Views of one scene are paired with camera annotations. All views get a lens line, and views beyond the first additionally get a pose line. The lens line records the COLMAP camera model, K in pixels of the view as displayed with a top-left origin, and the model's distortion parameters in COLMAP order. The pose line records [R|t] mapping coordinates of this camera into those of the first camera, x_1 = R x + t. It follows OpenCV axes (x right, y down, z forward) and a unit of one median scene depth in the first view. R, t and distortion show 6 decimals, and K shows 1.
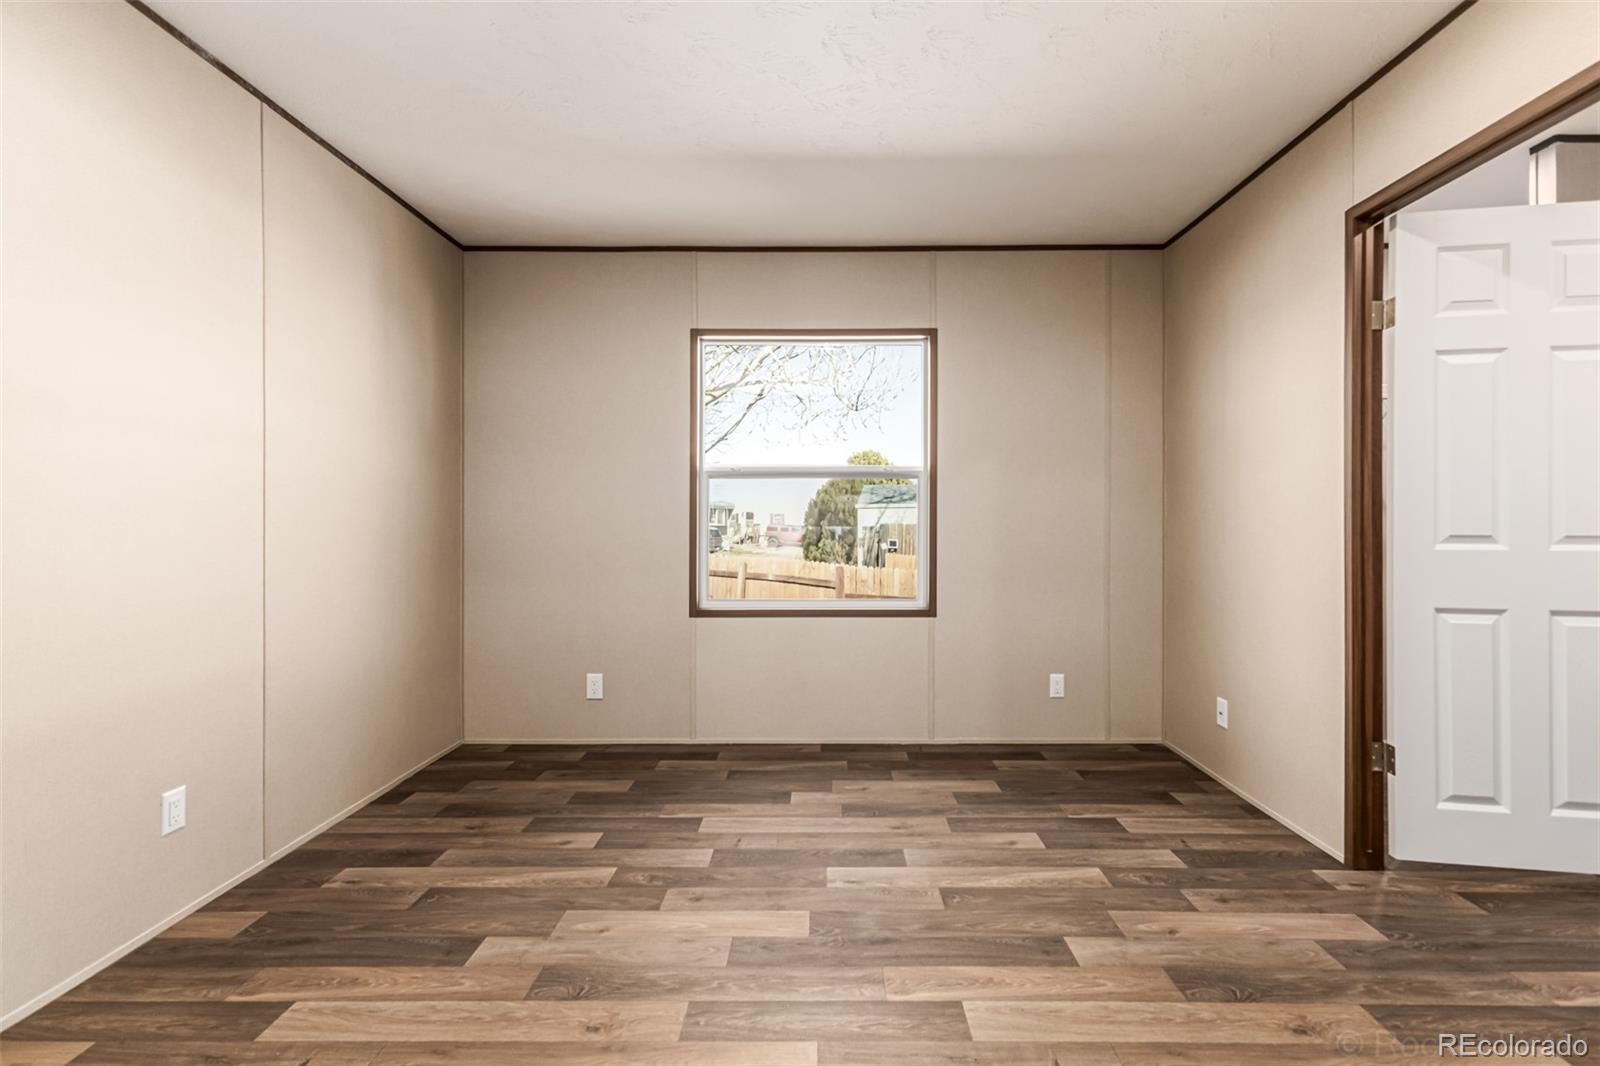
lens RADIAL K [[703.0, 0, 819.8], [0, 703.0, 521.9], [0, 0, 1]] dist [0.009427, -0.000369]
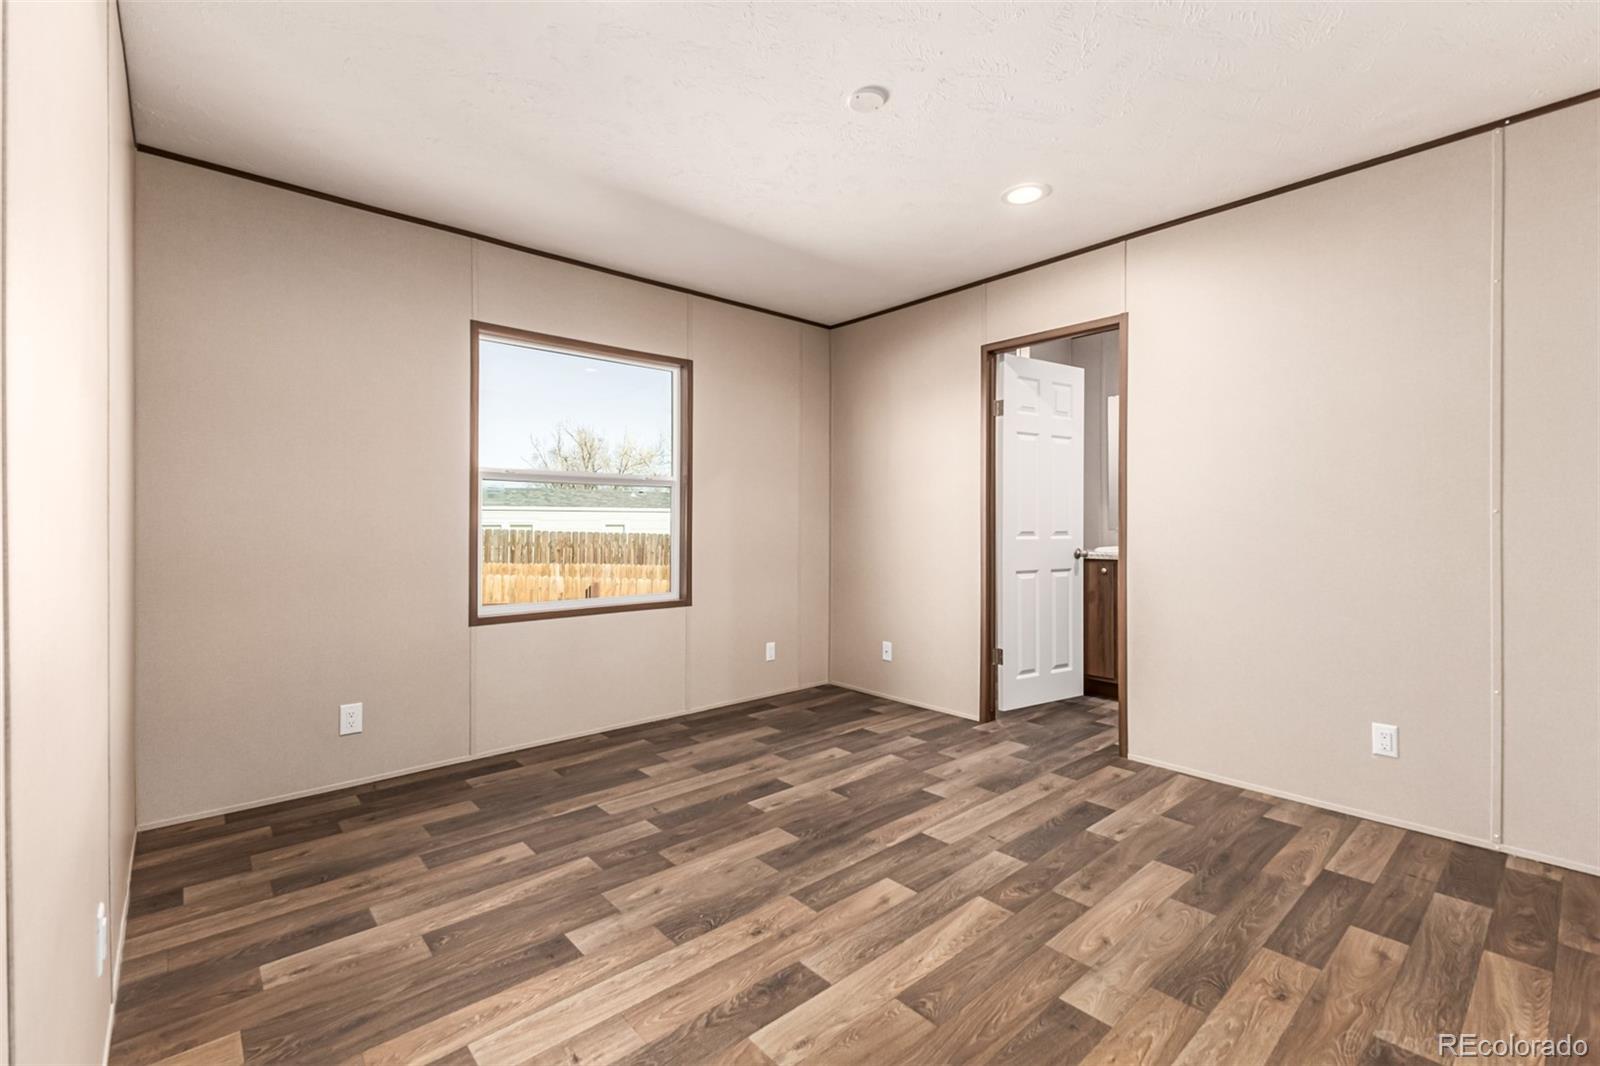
lens RADIAL K [[693.3, 0, 791.7], [0, 693.3, 526.4], [0, 0, 1]] dist [0.009793, -0.000093]
pose [[0.750464, -0.002789, 0.660906, -0.773223], [0.001059, 0.999995, 0.003017, -0.001374], [-0.660911, -0.001564, 0.750463, 0.029673]]
